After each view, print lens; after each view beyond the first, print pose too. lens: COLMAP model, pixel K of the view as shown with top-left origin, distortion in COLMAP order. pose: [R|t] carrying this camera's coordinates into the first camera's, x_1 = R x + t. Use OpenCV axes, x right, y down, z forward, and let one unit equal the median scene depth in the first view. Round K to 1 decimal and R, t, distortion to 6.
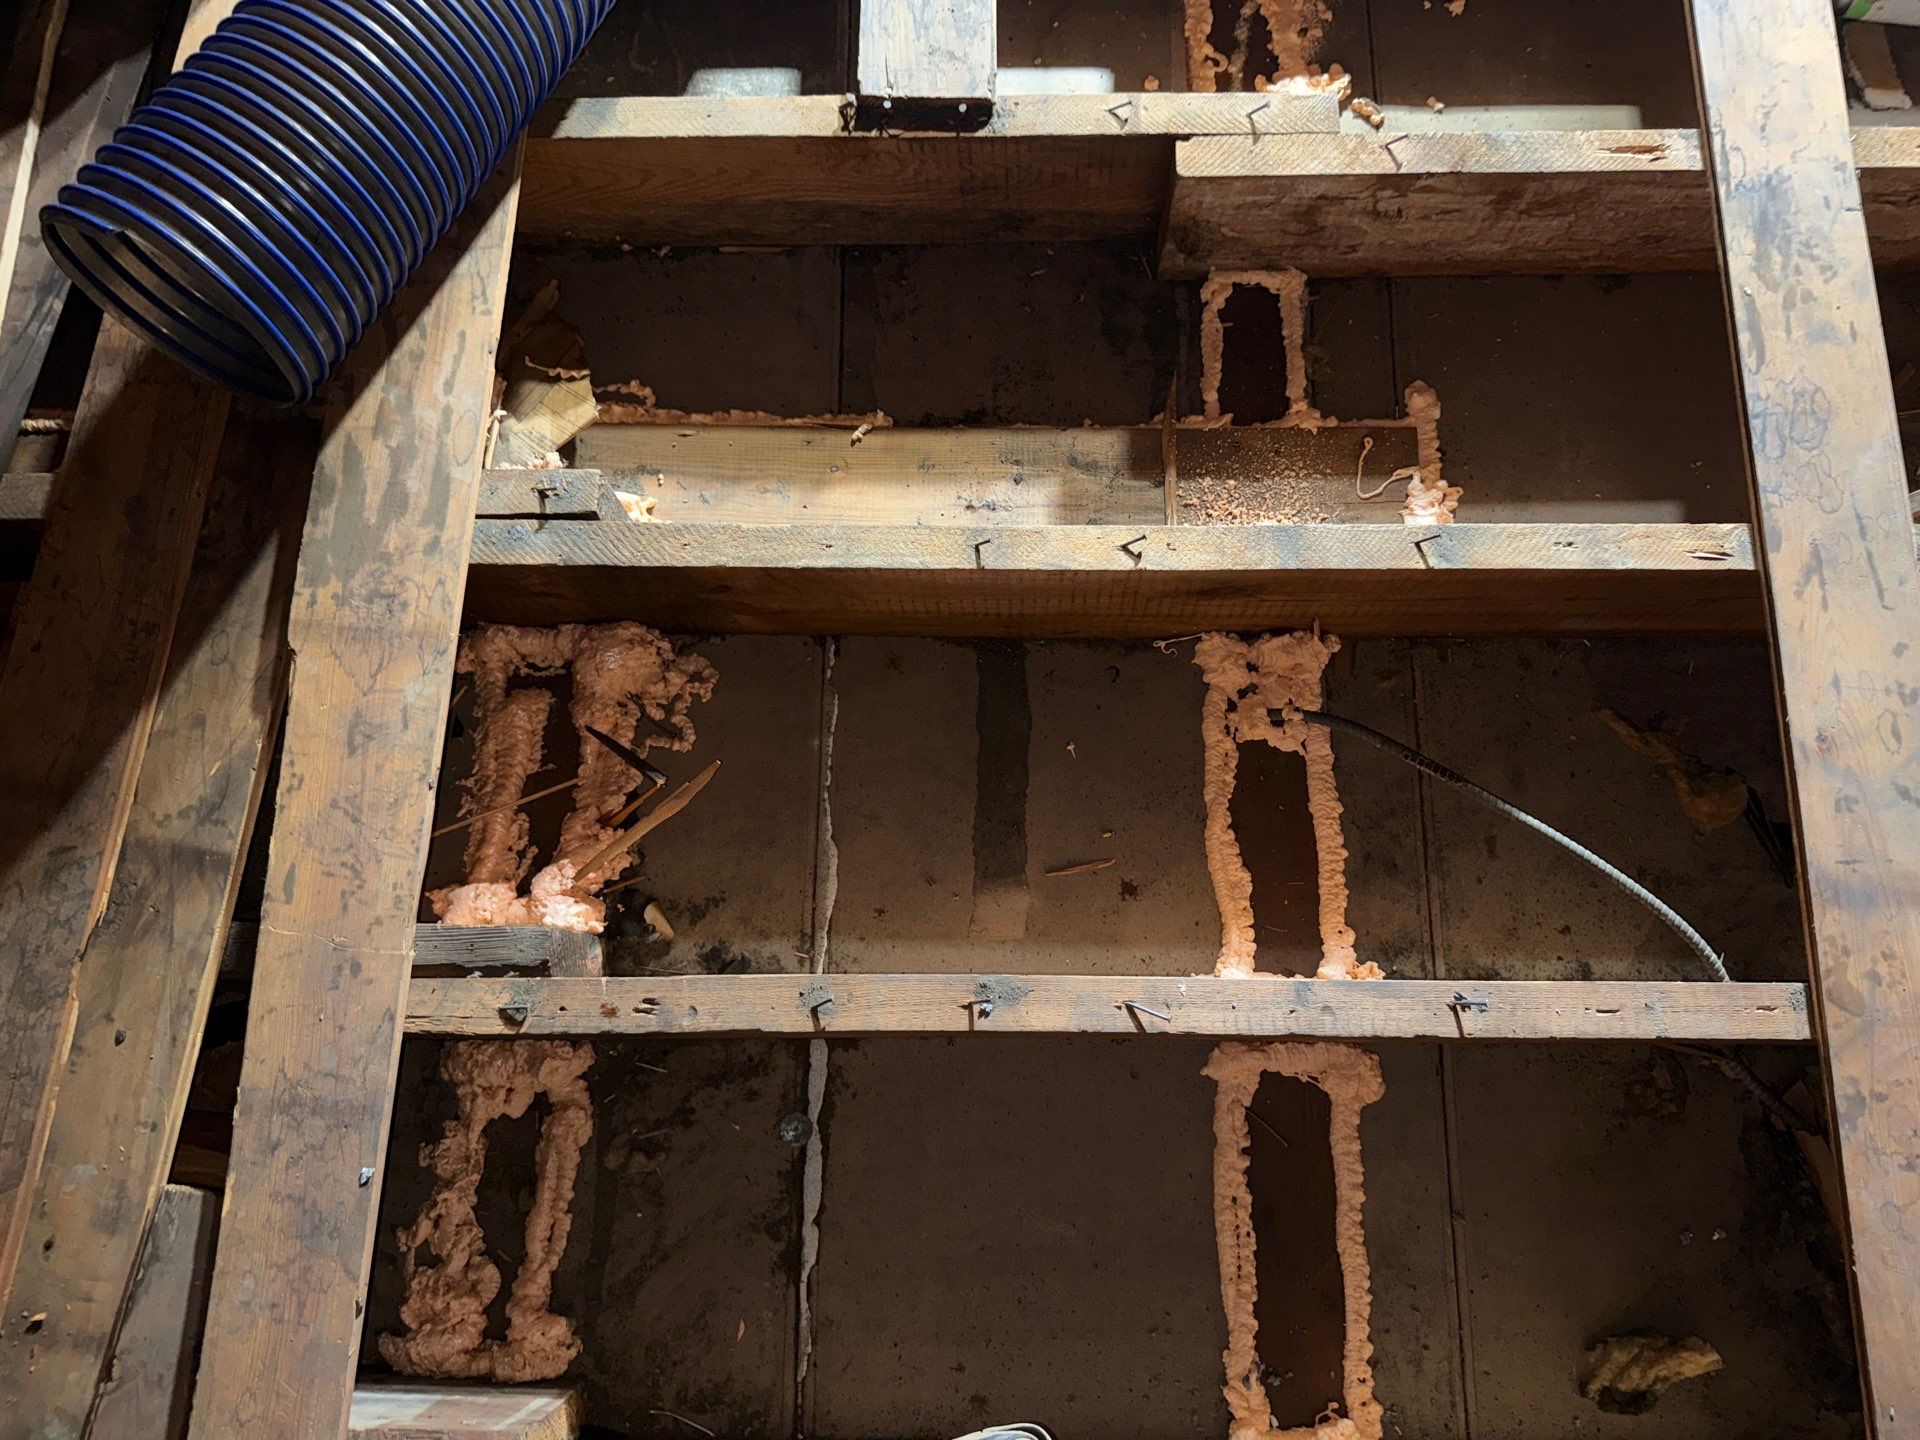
lens RADIAL K [[1327.4, 0, 979.9], [0, 1327.4, 749.6], [0, 0, 1]] dist [0.073823, -0.106108]
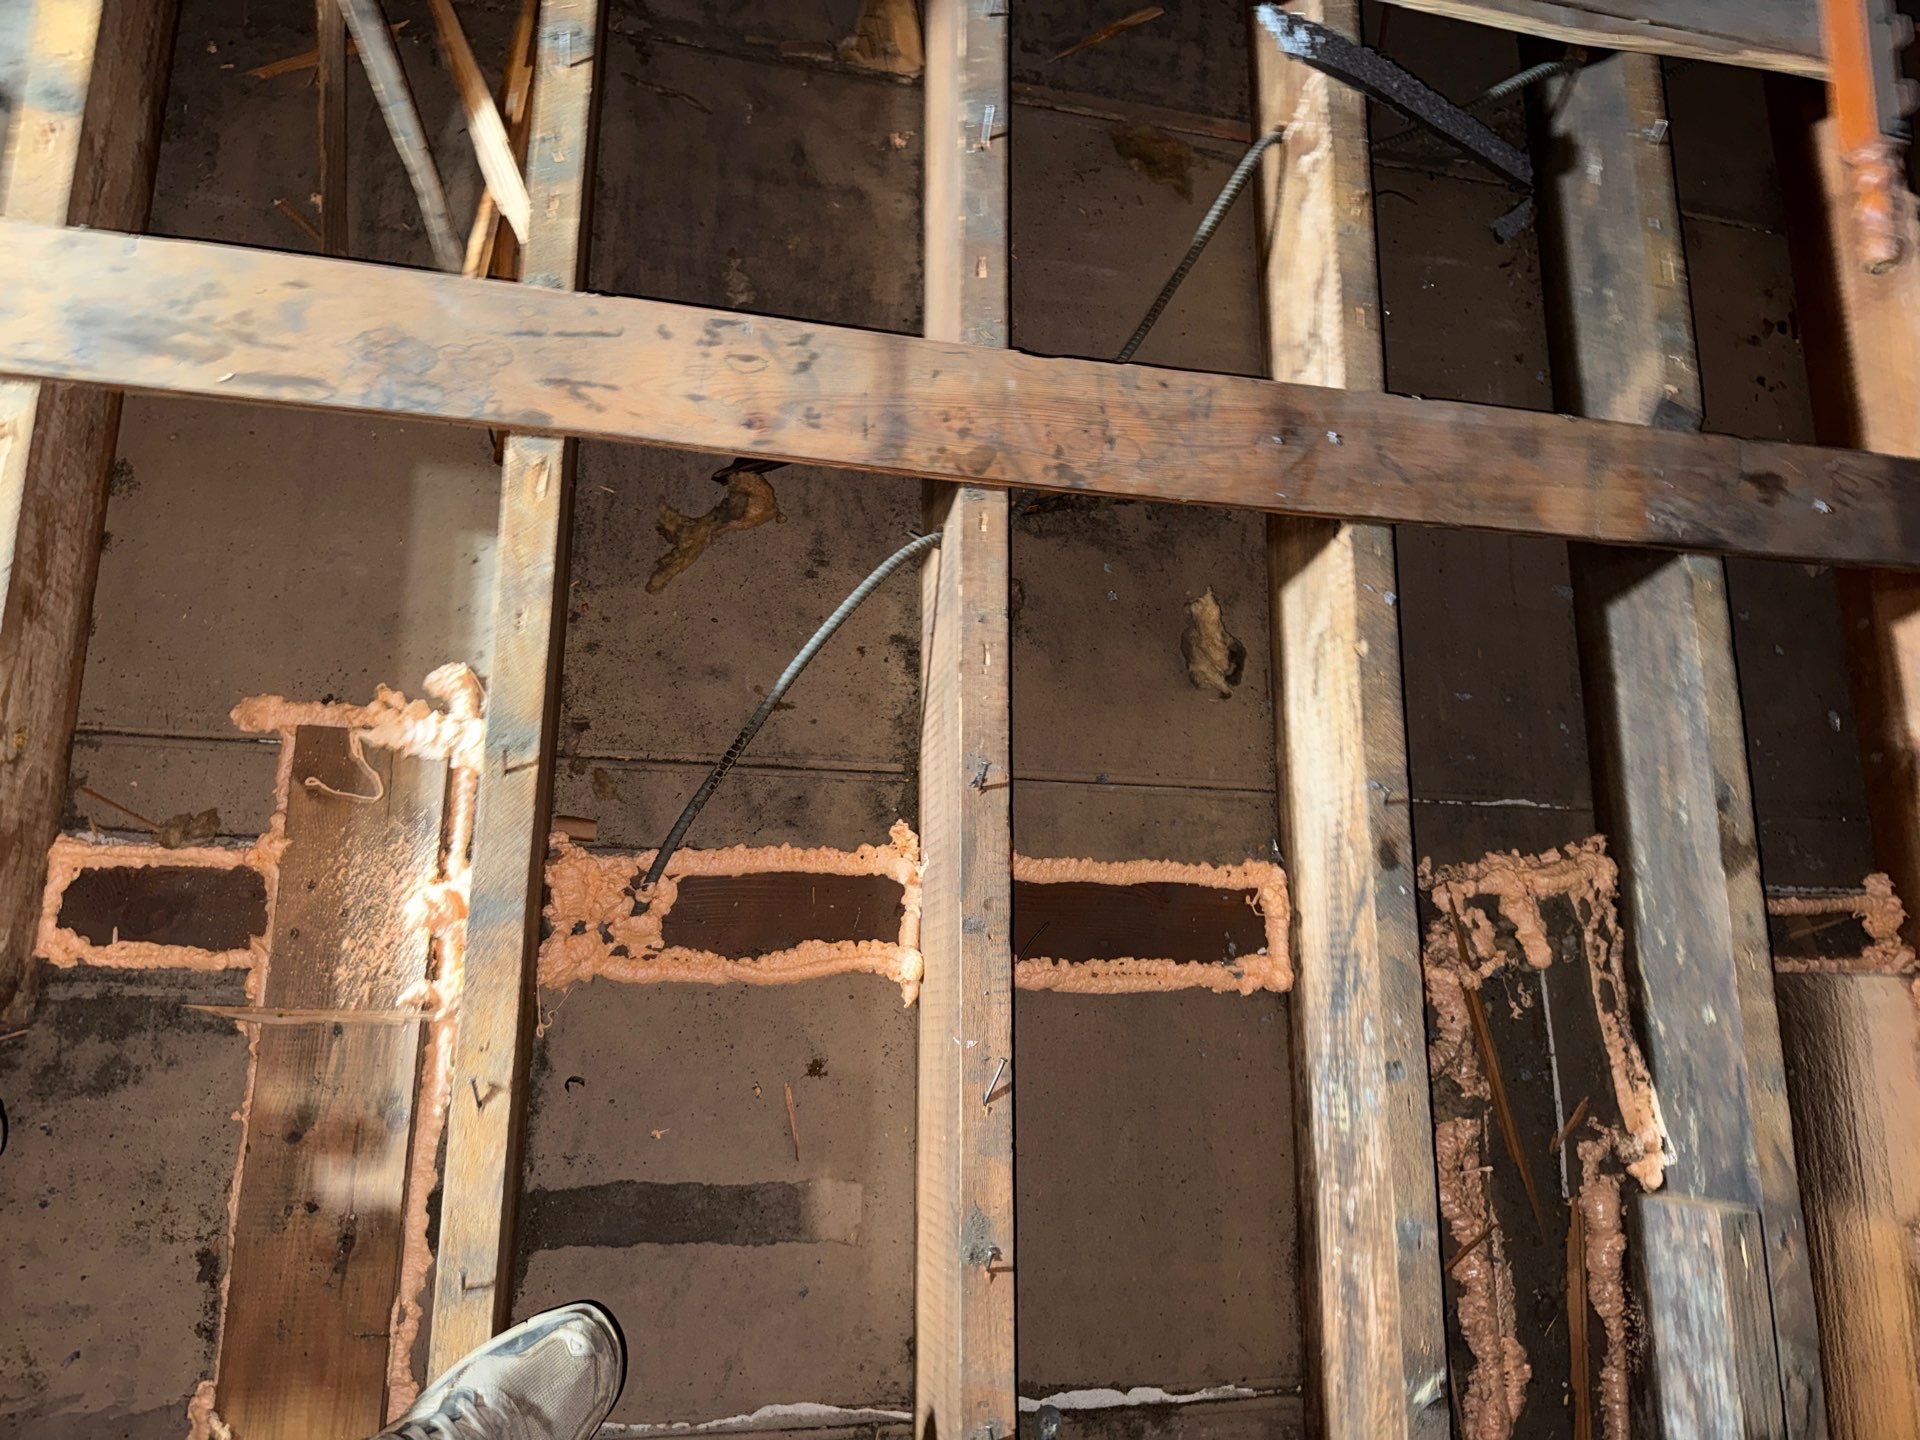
lens RADIAL K [[1324.2, 0, 960.0], [0, 1324.2, 720.0], [0, 0, 1]] dist [0.081385, -0.128690]
pose [[-0.004343, -0.972369, 0.233408, 0.136214], [0.888791, 0.103217, 0.446538, -0.268333], [-0.458291, 0.209390, 0.863785, 0.059476]]
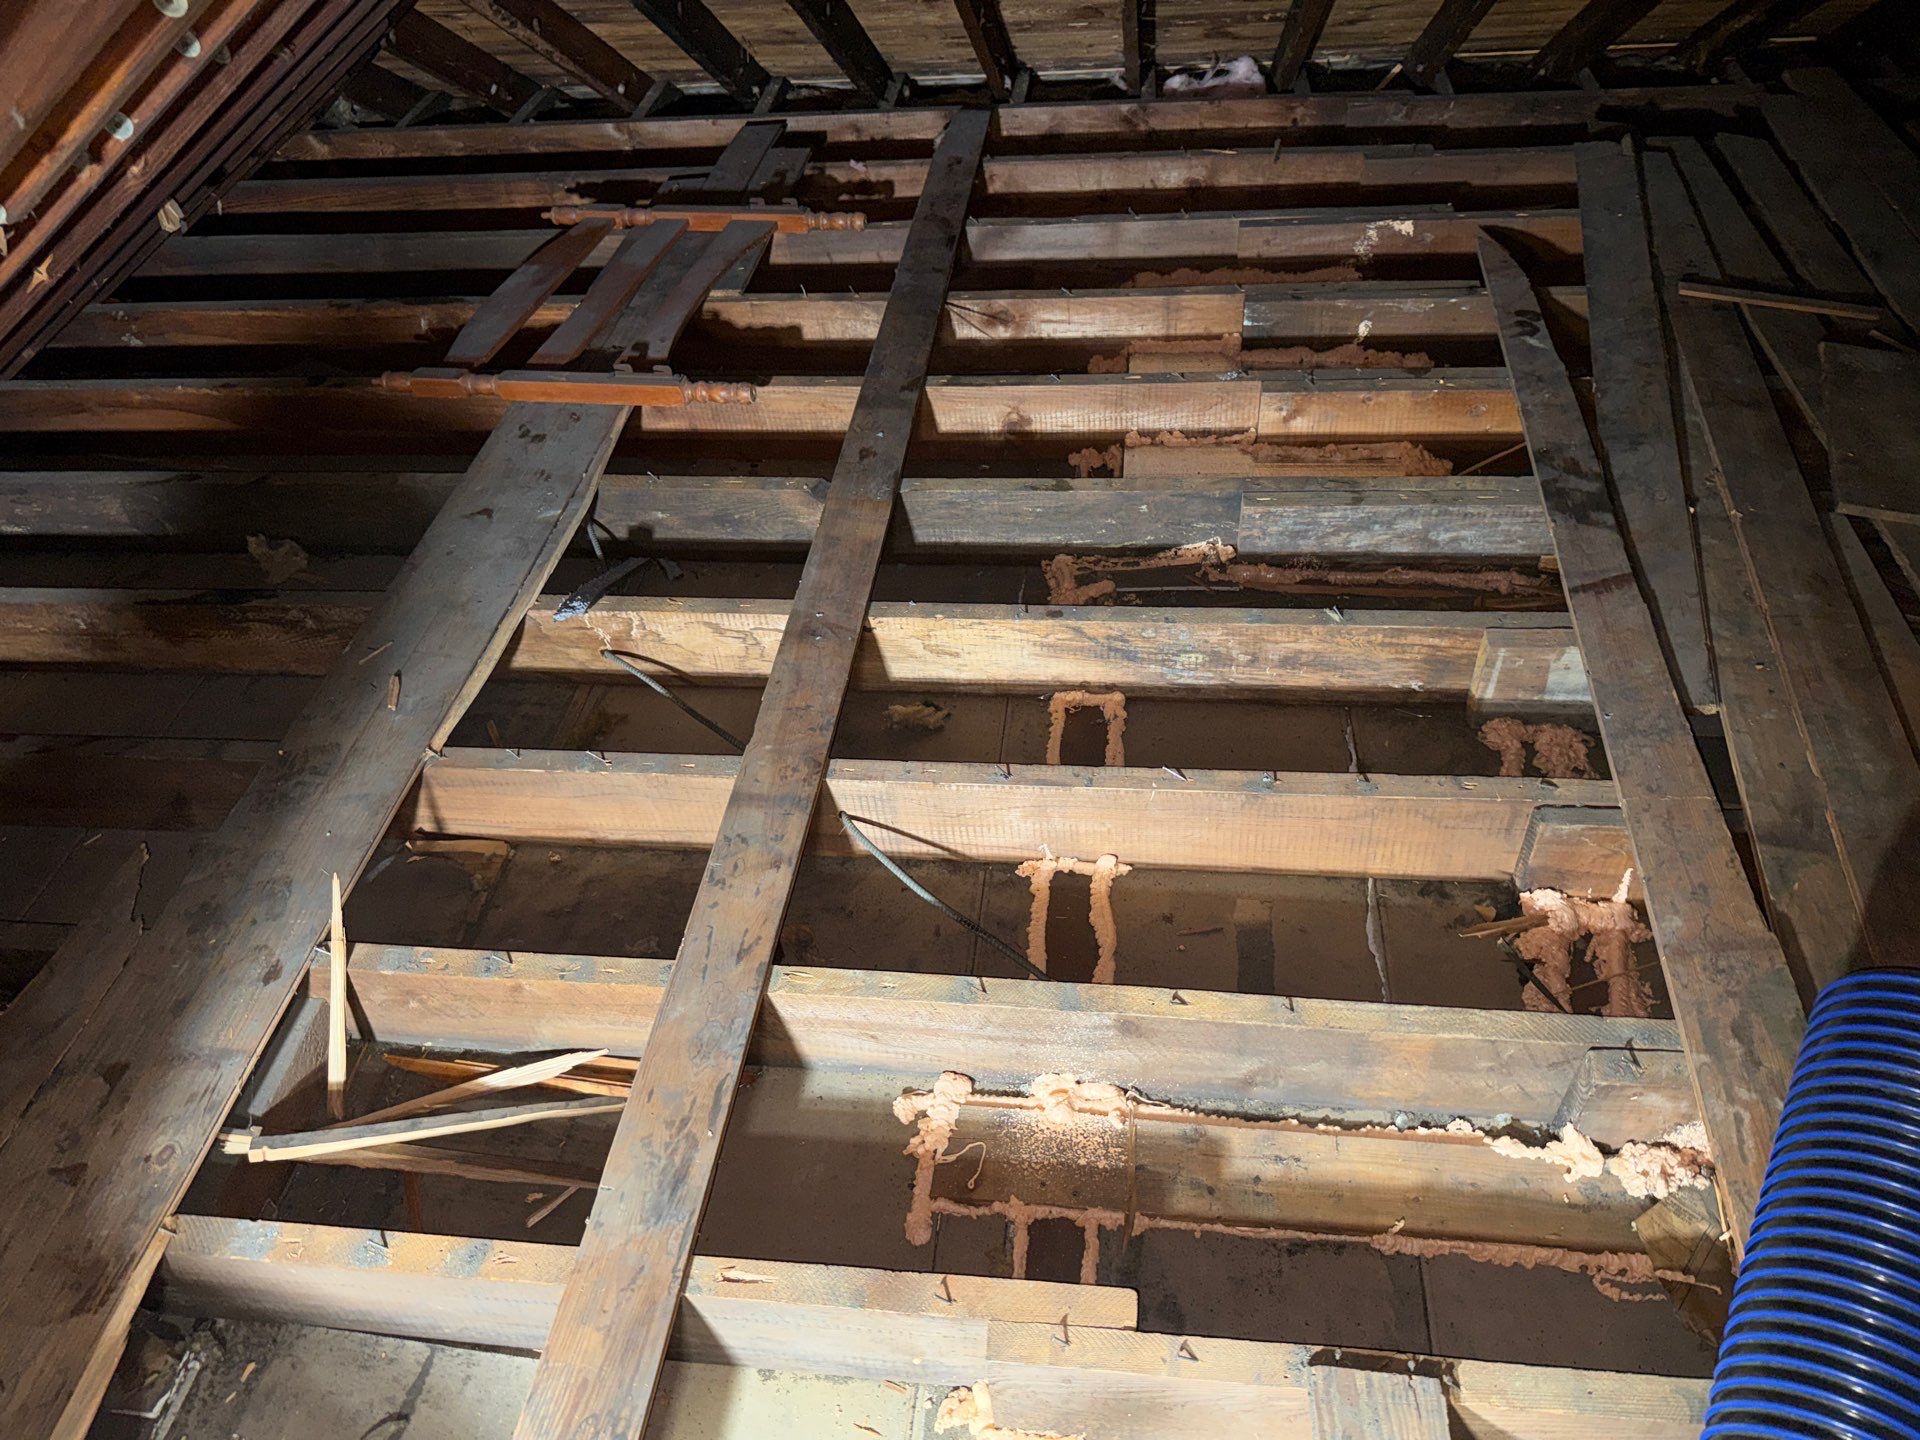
lens RADIAL K [[1324.2, 0, 960.0], [0, 1324.2, 720.0], [0, 0, 1]] dist [0.081385, -0.128690]
pose [[-0.988892, -0.003637, 0.148592, 0.127199], [0.130049, -0.505256, 0.853114, -1.161924], [0.071974, 0.862962, 0.500117, 0.006380]]
